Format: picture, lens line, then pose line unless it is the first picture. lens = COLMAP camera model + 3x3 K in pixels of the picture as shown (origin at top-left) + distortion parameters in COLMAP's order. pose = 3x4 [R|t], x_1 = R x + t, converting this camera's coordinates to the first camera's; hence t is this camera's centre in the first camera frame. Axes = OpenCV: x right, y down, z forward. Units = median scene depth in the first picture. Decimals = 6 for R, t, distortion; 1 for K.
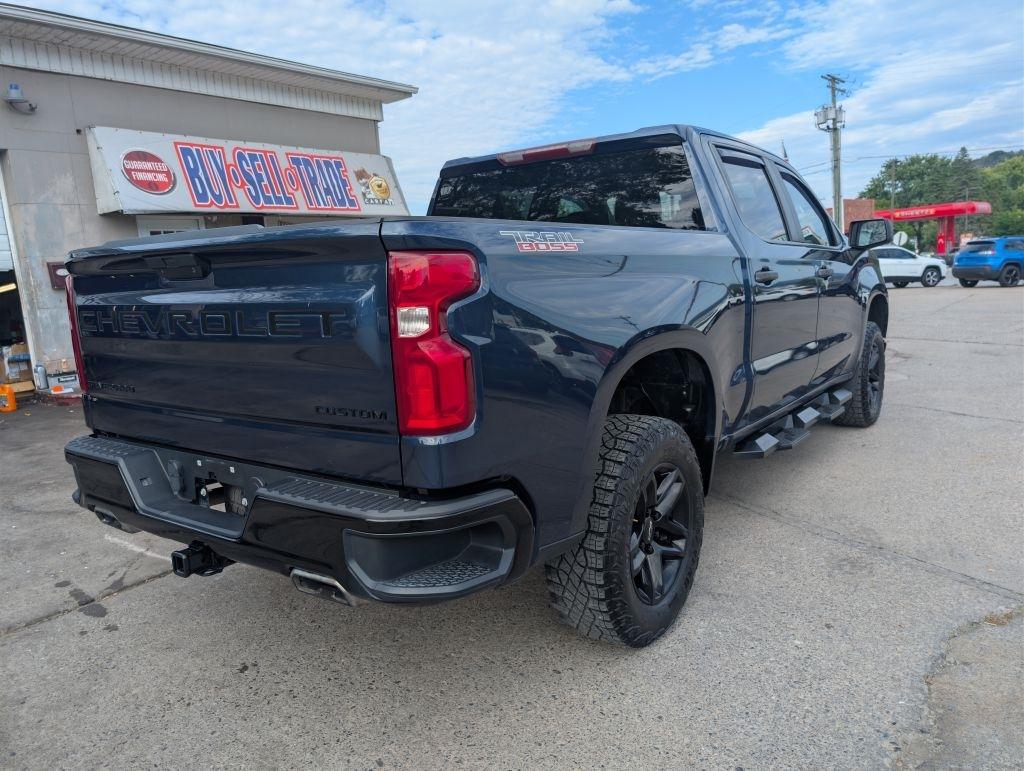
lens RADIAL K [[737.3, 0, 514.9], [0, 737.3, 381.9], [0, 0, 1]] dist [0.017204, -0.013946]
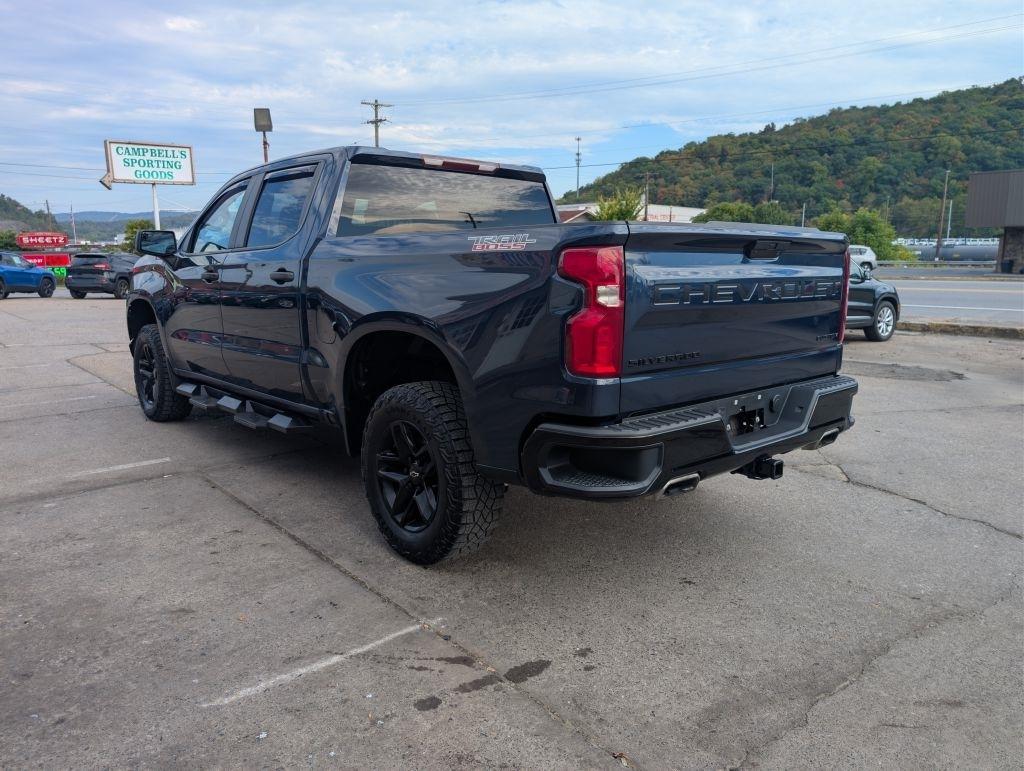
lens RADIAL K [[737.3, 0, 505.0], [0, 737.3, 373.0], [0, 0, 1]] dist [0.017204, -0.013946]
pose [[0.224828, -0.097505, 0.969508, -0.343242], [0.132613, 0.988785, 0.068691, -0.016046], [-0.965332, 0.113126, 0.235237, 0.211411]]
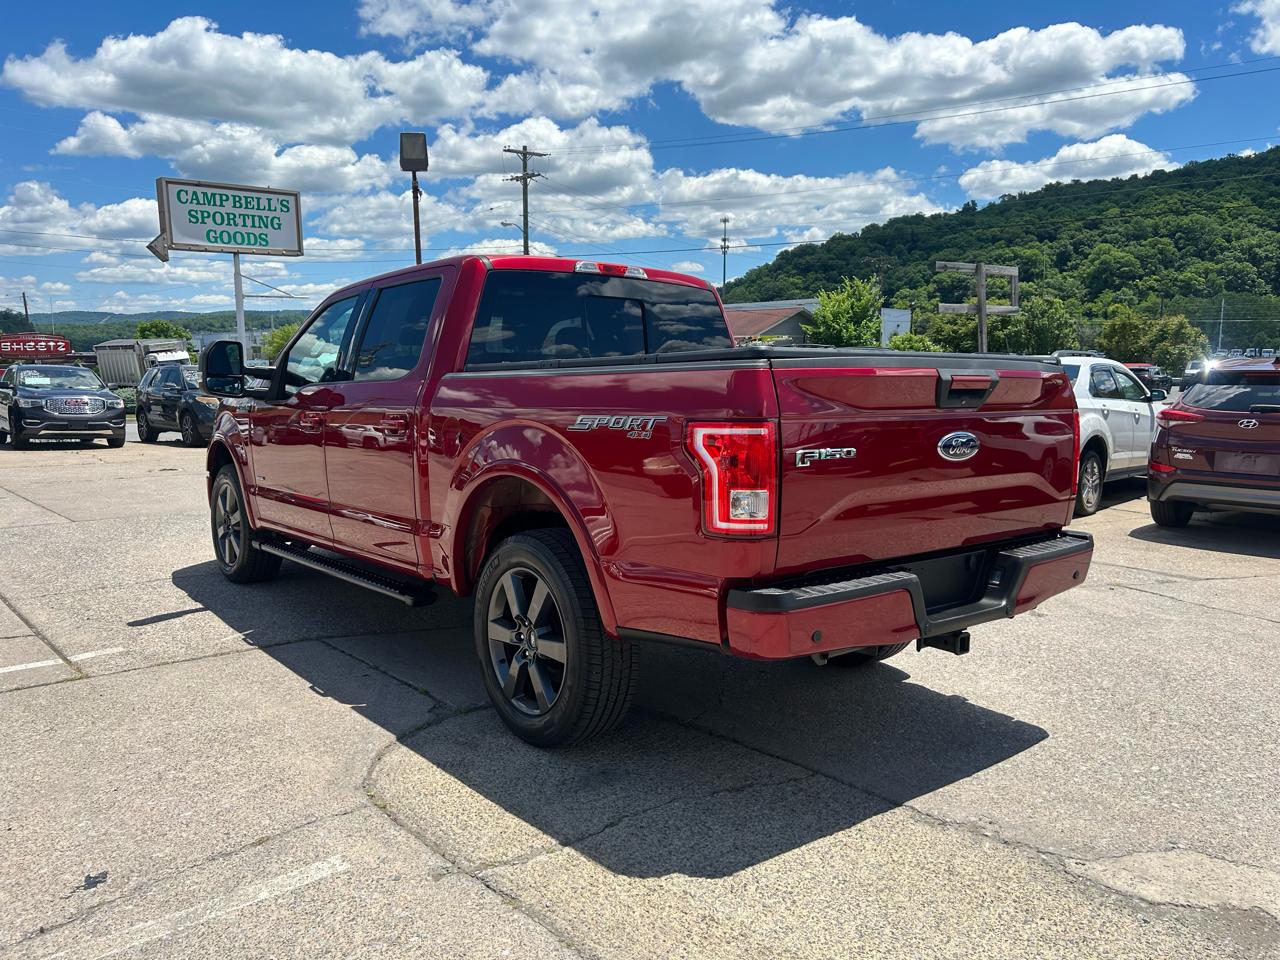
lens RADIAL K [[958.8, 0, 651.1], [0, 958.8, 479.6], [0, 0, 1]] dist [0.043369, -0.047831]
pose [[0.194402, -0.054684, 0.979396, 0.096509], [0.135093, 0.990423, 0.028484, -0.120653], [-0.971575, 0.126772, 0.199928, 0.724649]]
